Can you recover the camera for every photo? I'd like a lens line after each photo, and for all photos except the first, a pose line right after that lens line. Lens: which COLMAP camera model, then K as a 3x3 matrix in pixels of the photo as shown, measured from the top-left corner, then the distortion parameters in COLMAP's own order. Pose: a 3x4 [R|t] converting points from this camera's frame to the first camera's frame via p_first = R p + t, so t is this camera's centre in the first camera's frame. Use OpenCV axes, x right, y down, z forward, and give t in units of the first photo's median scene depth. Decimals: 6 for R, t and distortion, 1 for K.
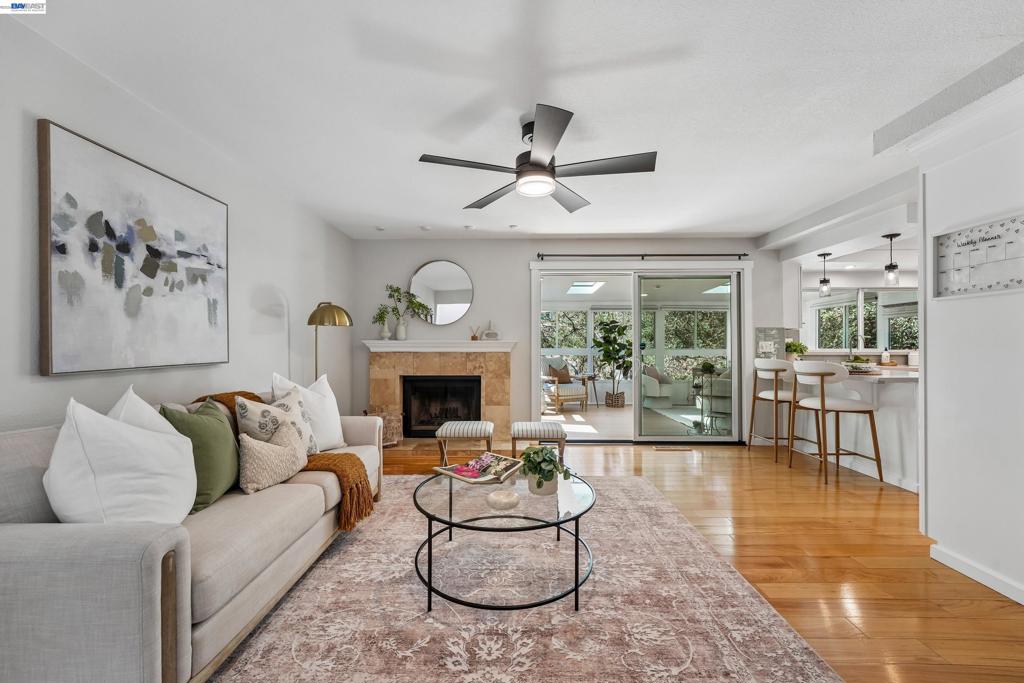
lens RADIAL K [[412.4, 0, 507.7], [0, 412.4, 343.5], [0, 0, 1]] dist [-0.007731, 0.000073]
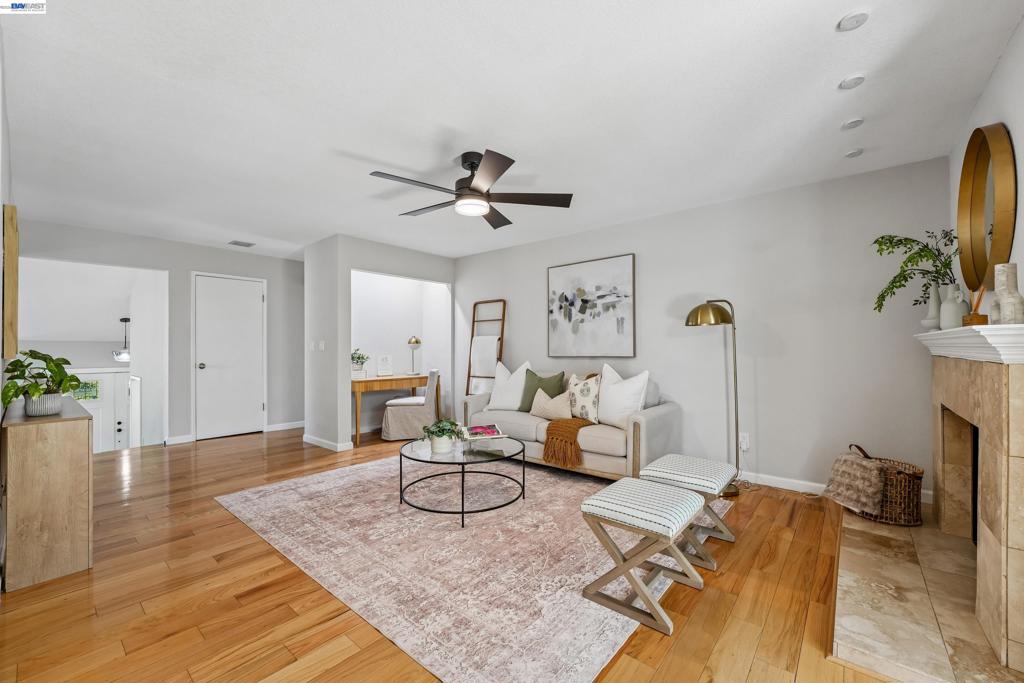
lens RADIAL K [[412.4, 0, 507.7], [0, 412.4, 343.5], [0, 0, 1]] dist [-0.007731, 0.000073]
pose [[-0.632661, -0.005099, -0.774412, 0.645469], [0.009355, 0.999855, -0.014225, 0.011069], [0.774373, -0.016244, -0.632521, 1.297959]]
